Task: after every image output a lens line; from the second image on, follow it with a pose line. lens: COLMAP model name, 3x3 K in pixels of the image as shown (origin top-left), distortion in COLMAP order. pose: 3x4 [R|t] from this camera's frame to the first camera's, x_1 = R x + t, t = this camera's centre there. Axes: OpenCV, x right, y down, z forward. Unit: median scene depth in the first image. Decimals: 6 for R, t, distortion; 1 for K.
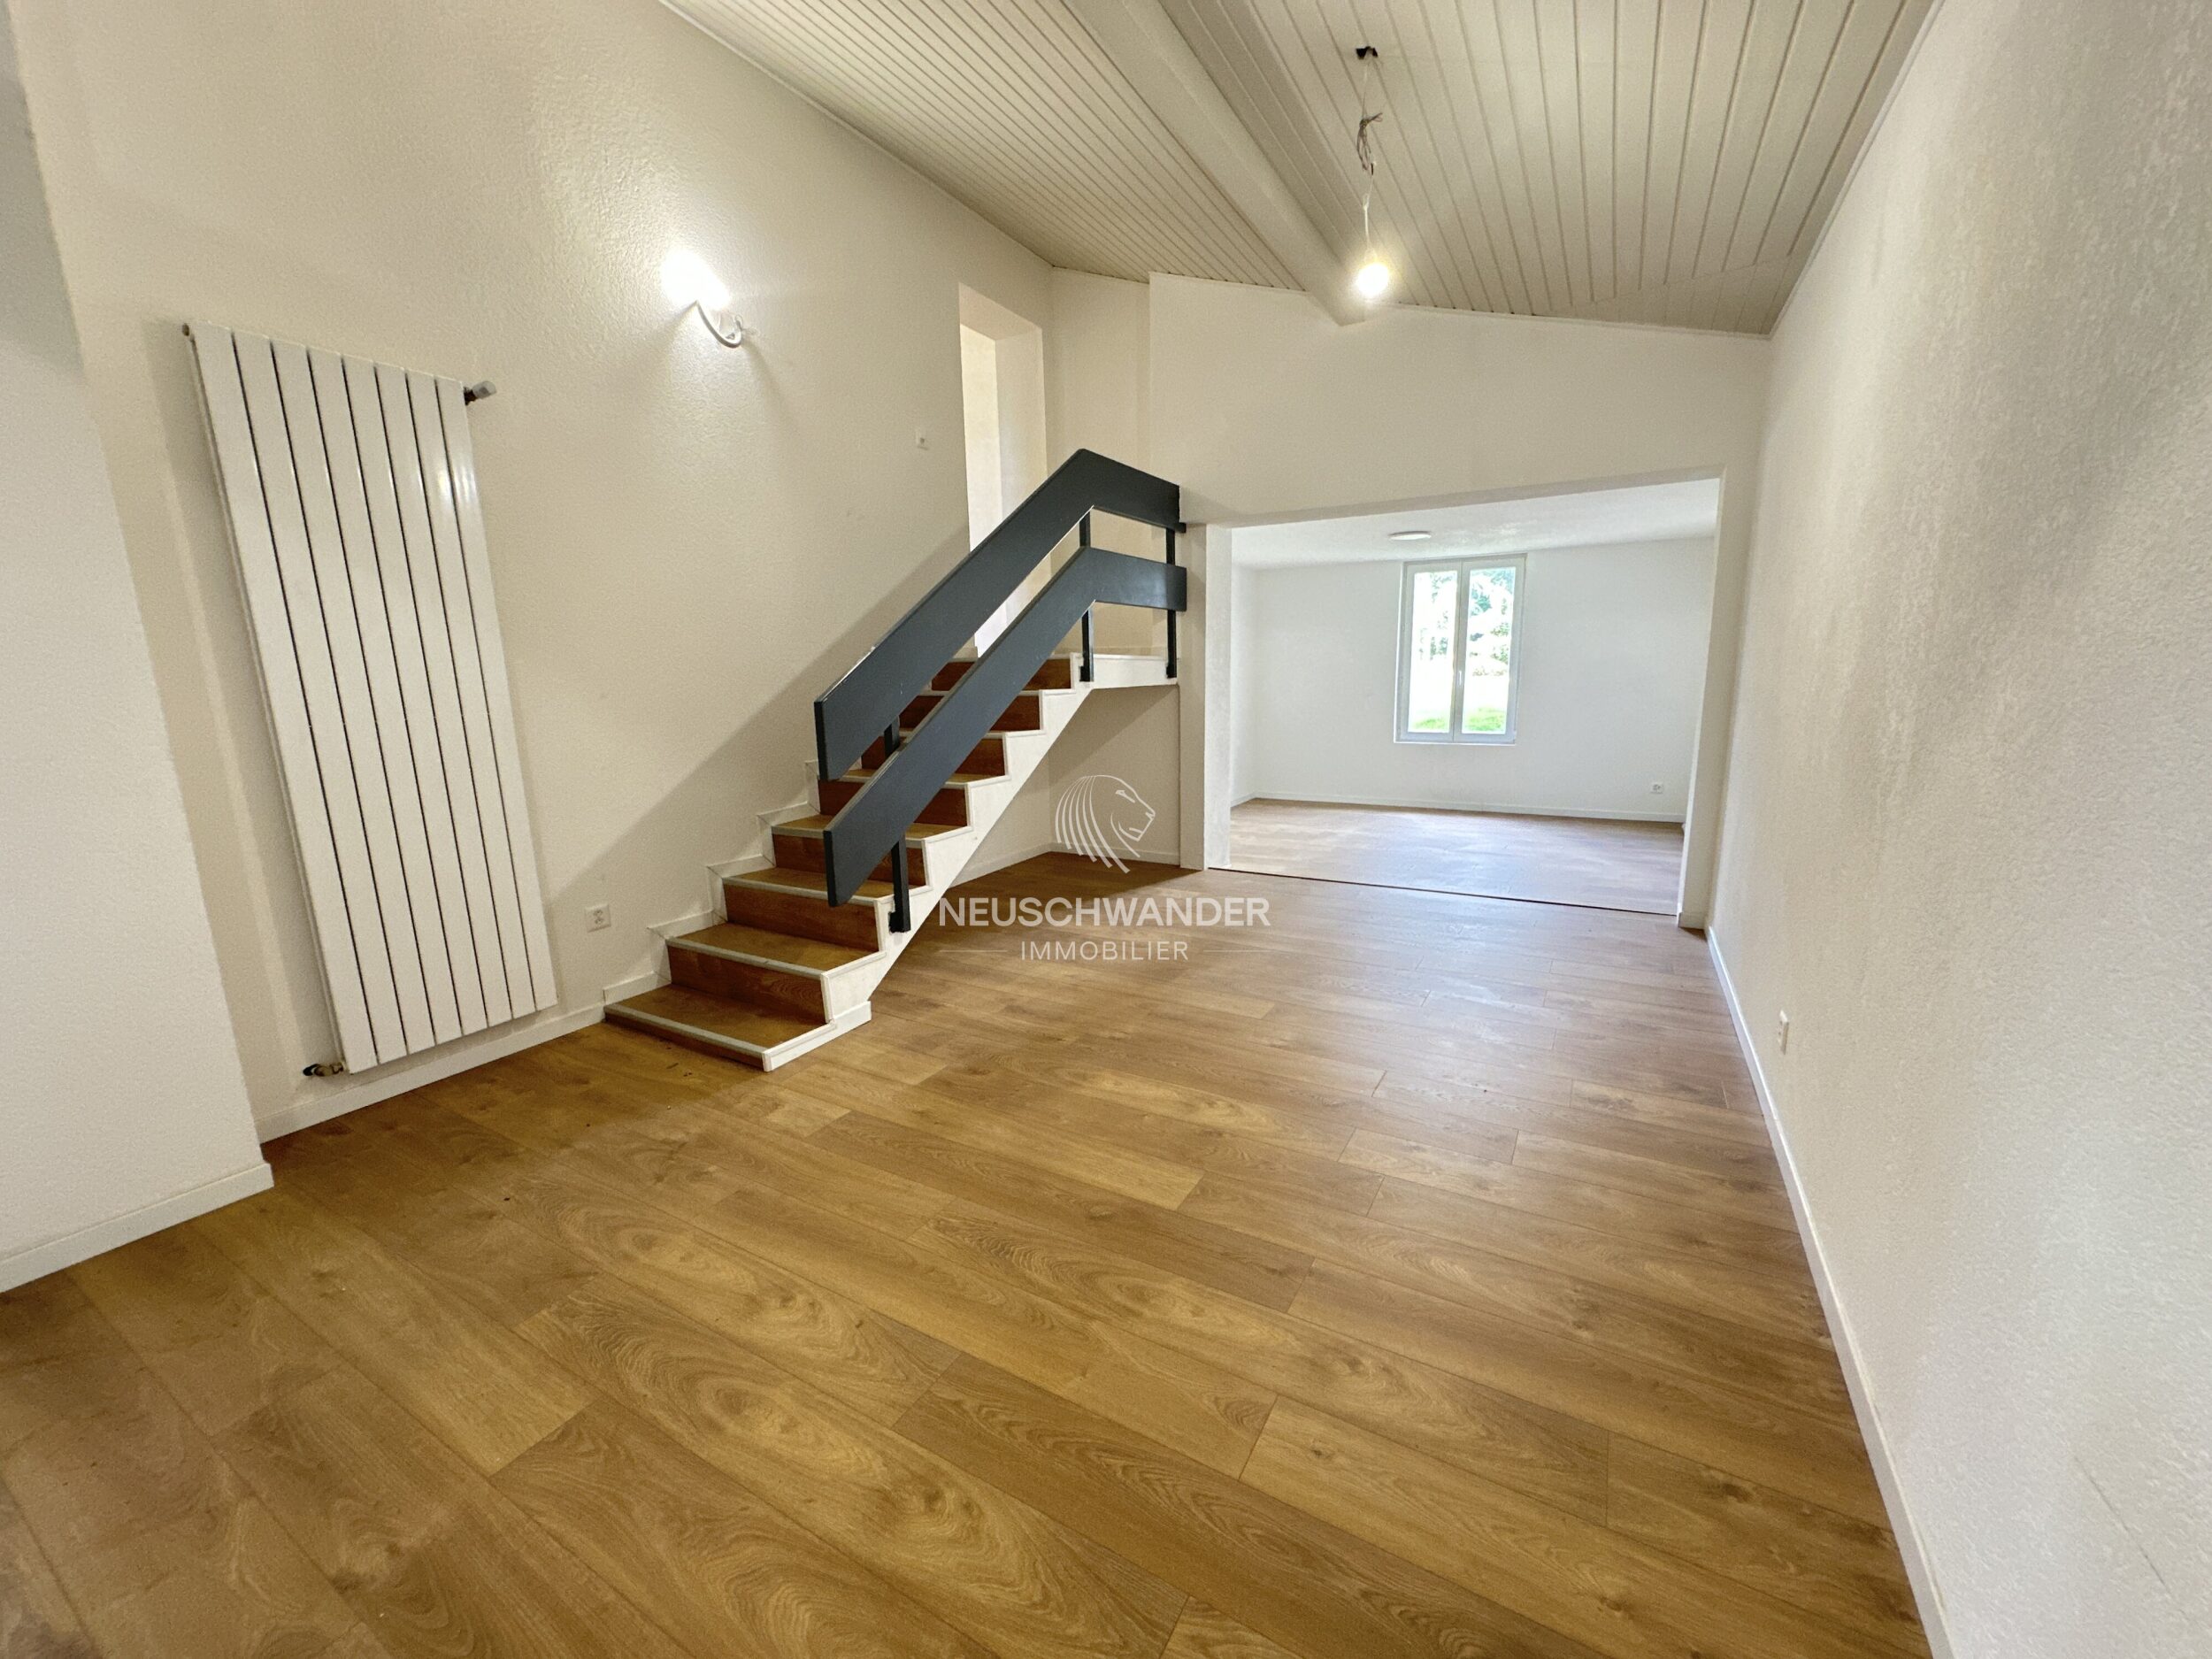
lens RADIAL K [[883.6, 0, 1104.6], [0, 883.6, 836.1], [0, 0, 1]] dist [-0.002229, 0.000132]
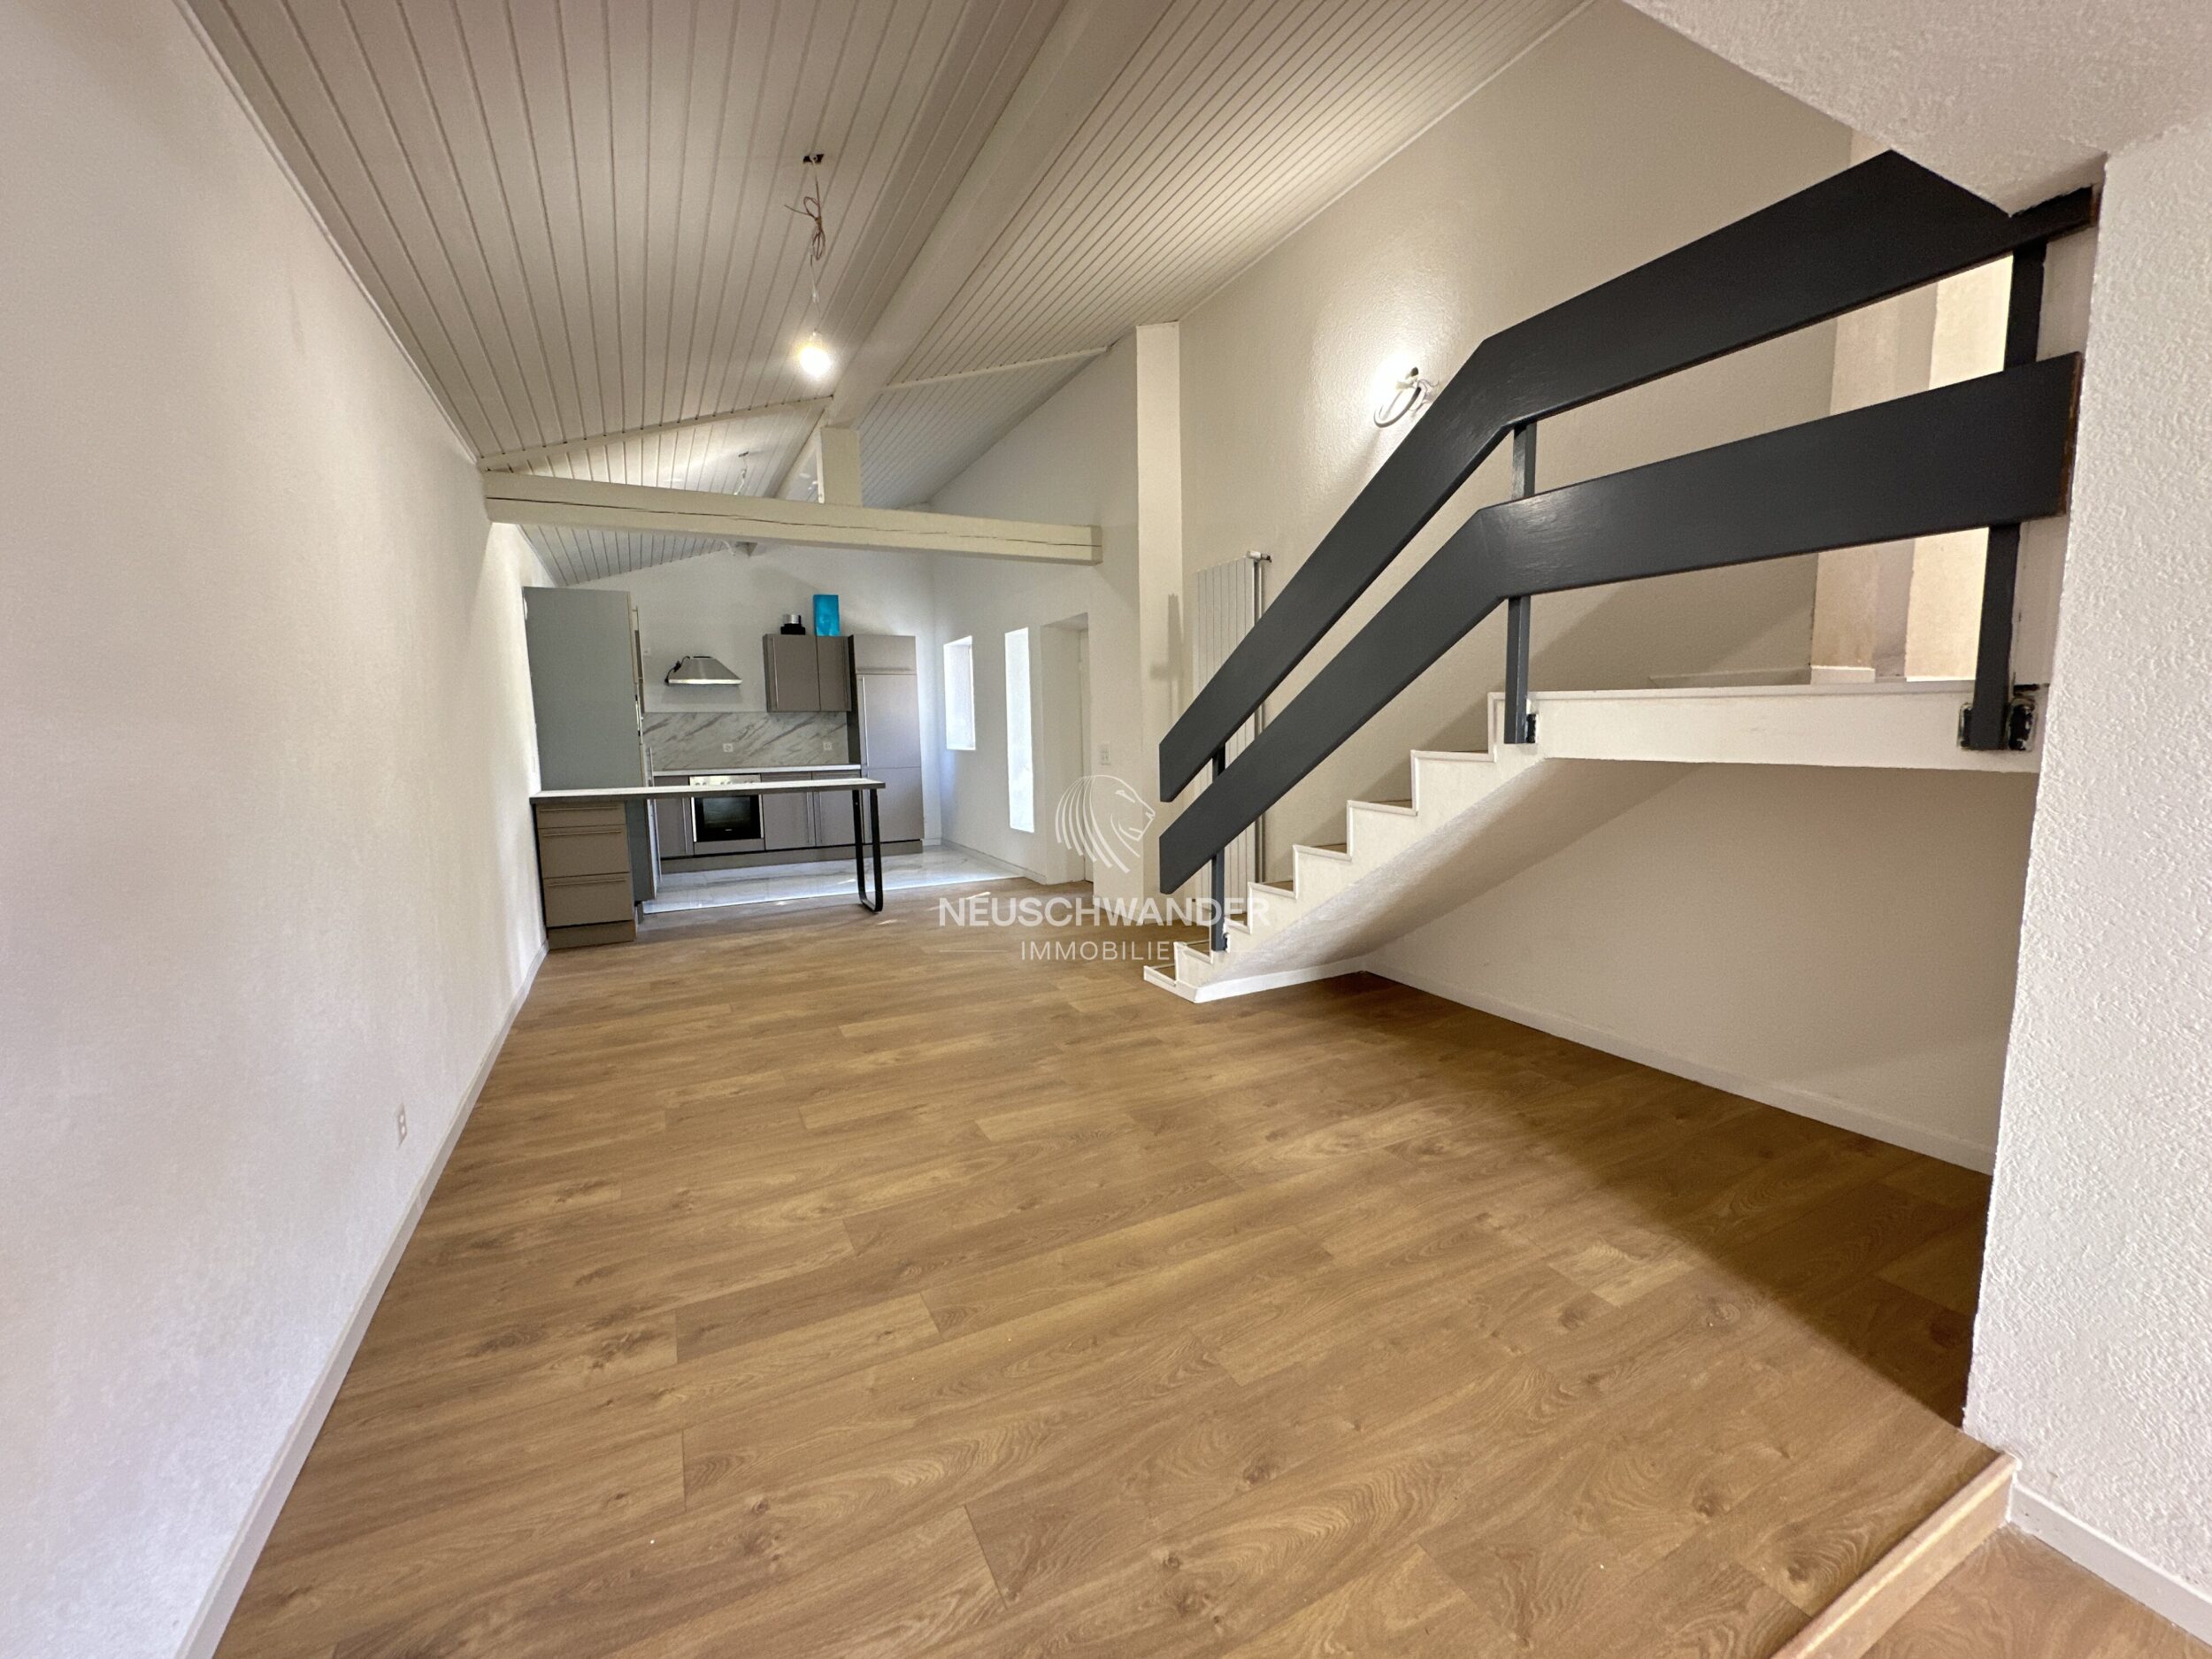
lens RADIAL K [[883.6, 0, 1104.6], [0, 883.6, 836.1], [0, 0, 1]] dist [-0.002229, 0.000132]
pose [[-0.546097, 0.137439, -0.826370, 0.838259], [-0.129176, 0.960836, 0.245168, -0.318697], [0.827702, 0.240632, -0.506956, 1.558453]]
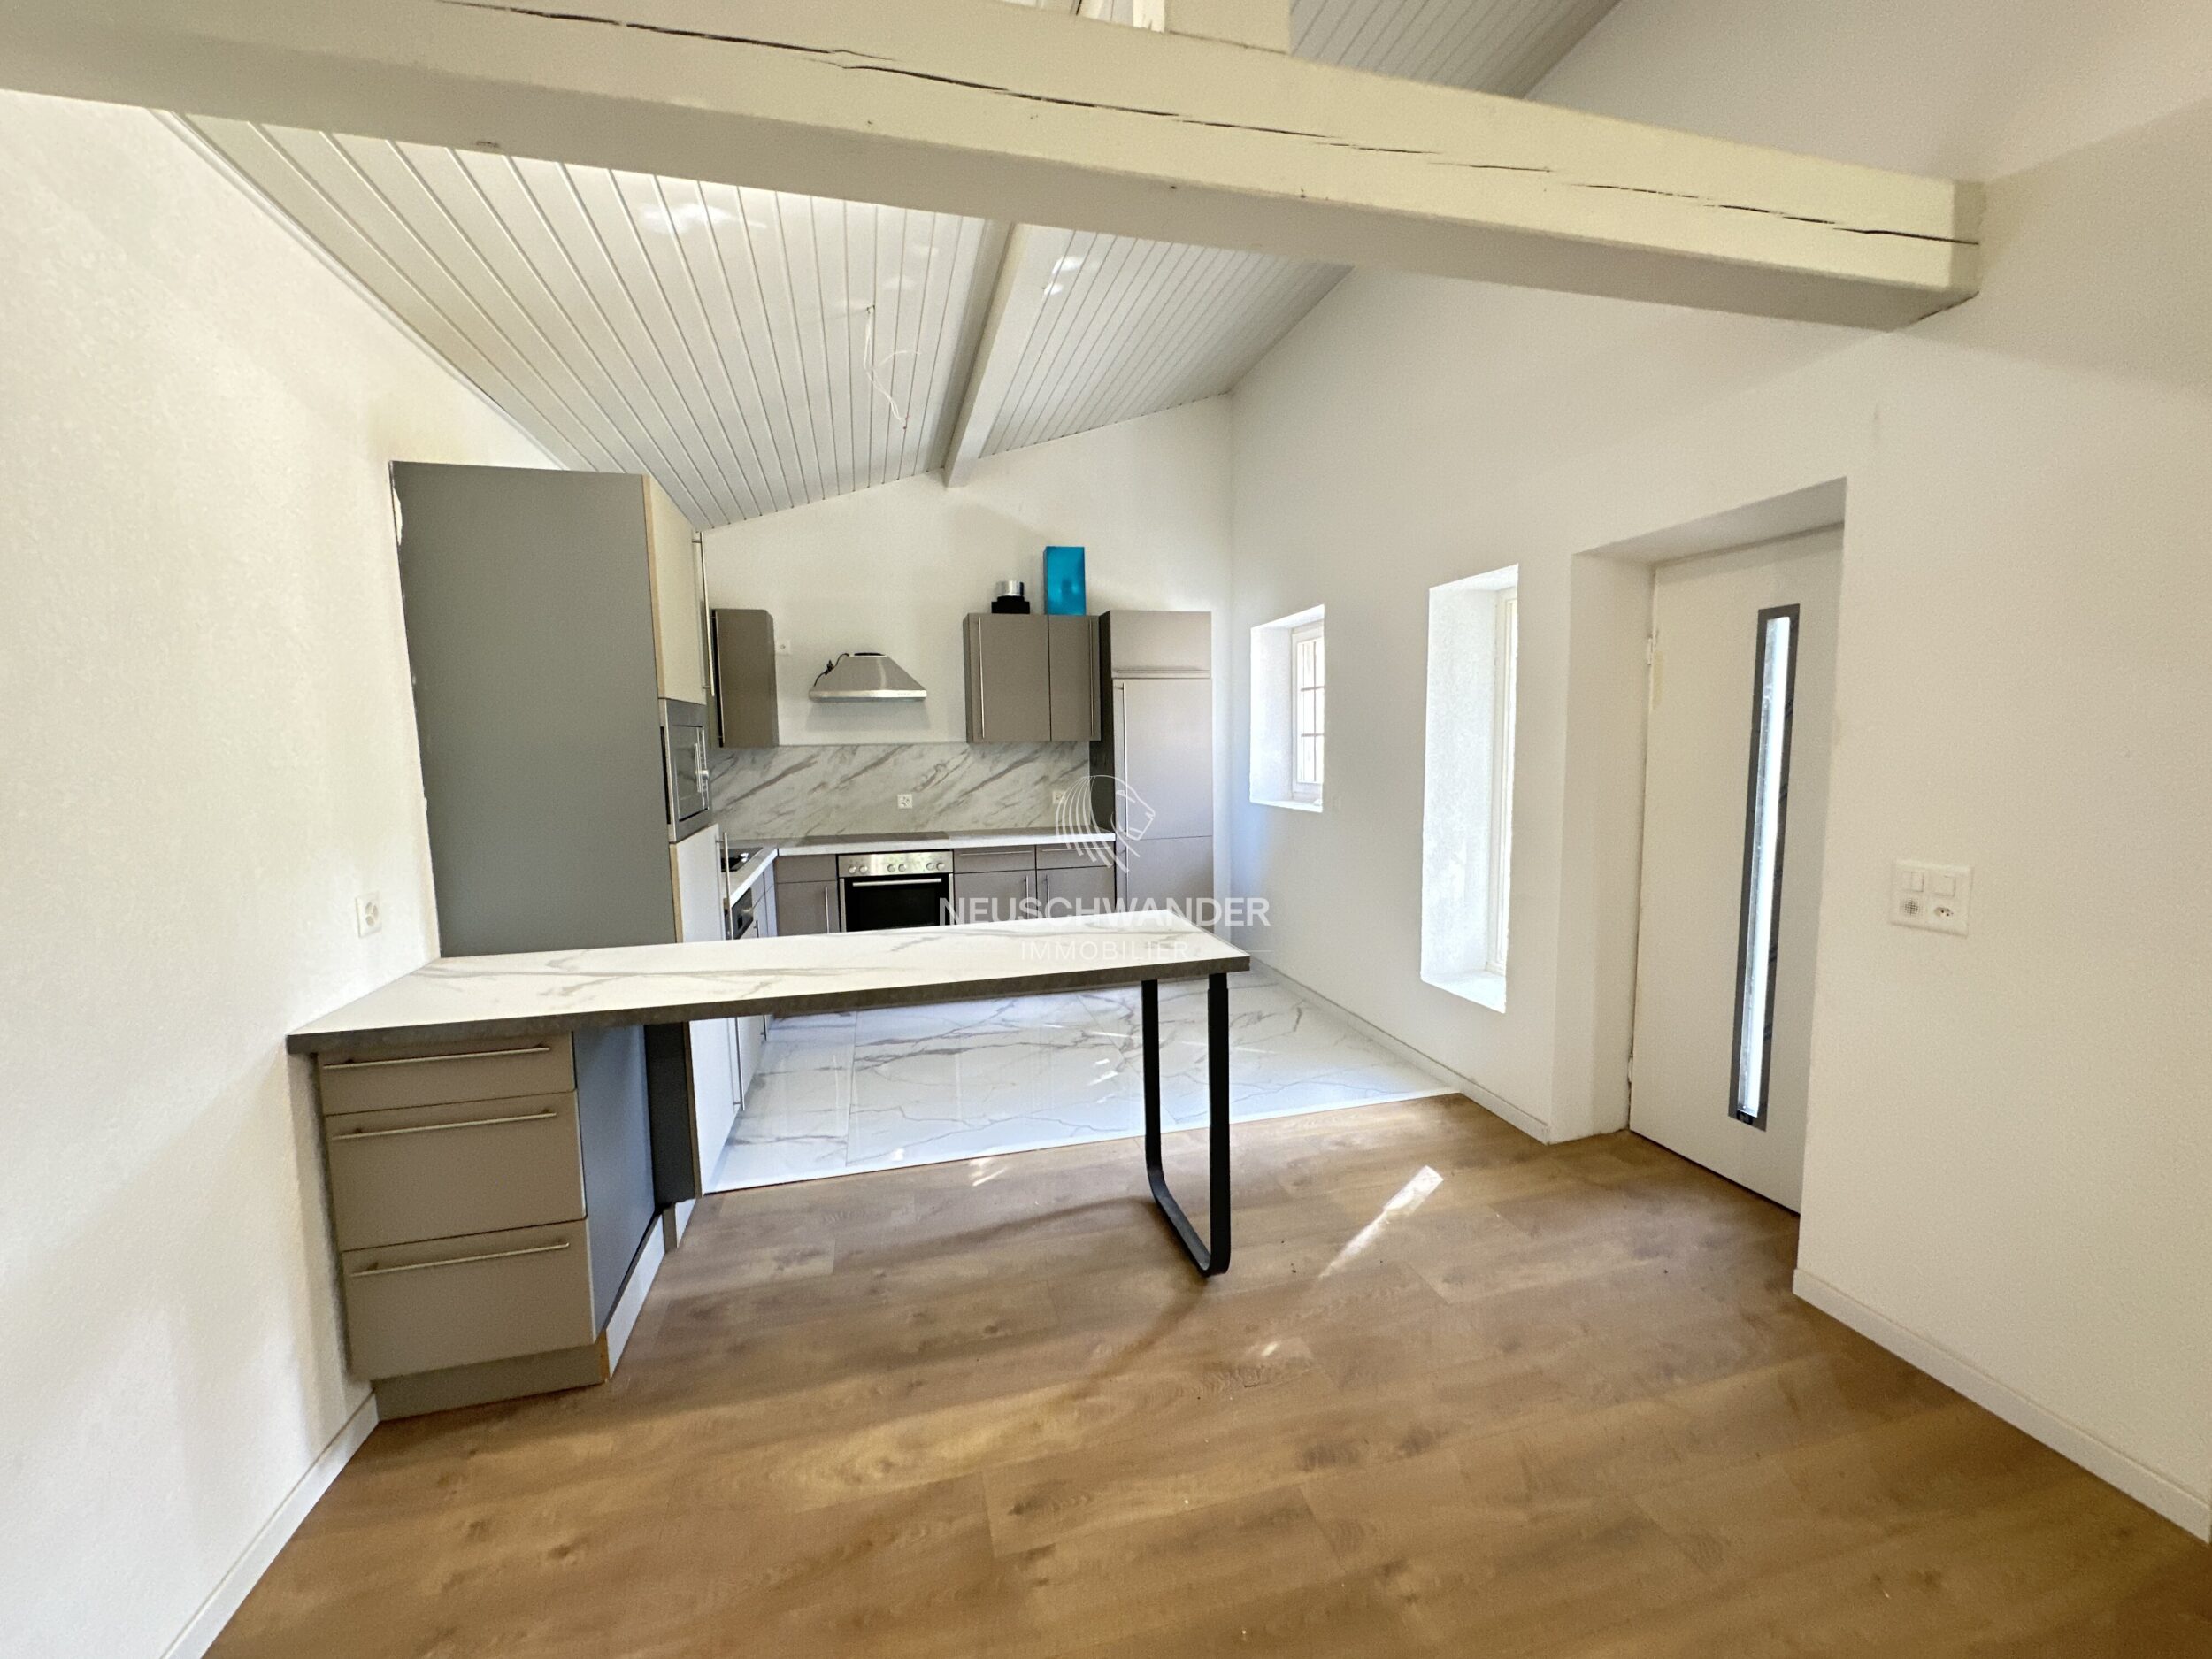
lens RADIAL K [[883.6, 0, 1104.6], [0, 883.6, 836.1], [0, 0, 1]] dist [-0.002229, 0.000132]
pose [[-0.713194, 0.111263, -0.692080, 0.135675], [-0.098673, 0.961556, 0.256269, -0.176945], [0.693987, 0.251059, -0.674797, 0.631904]]
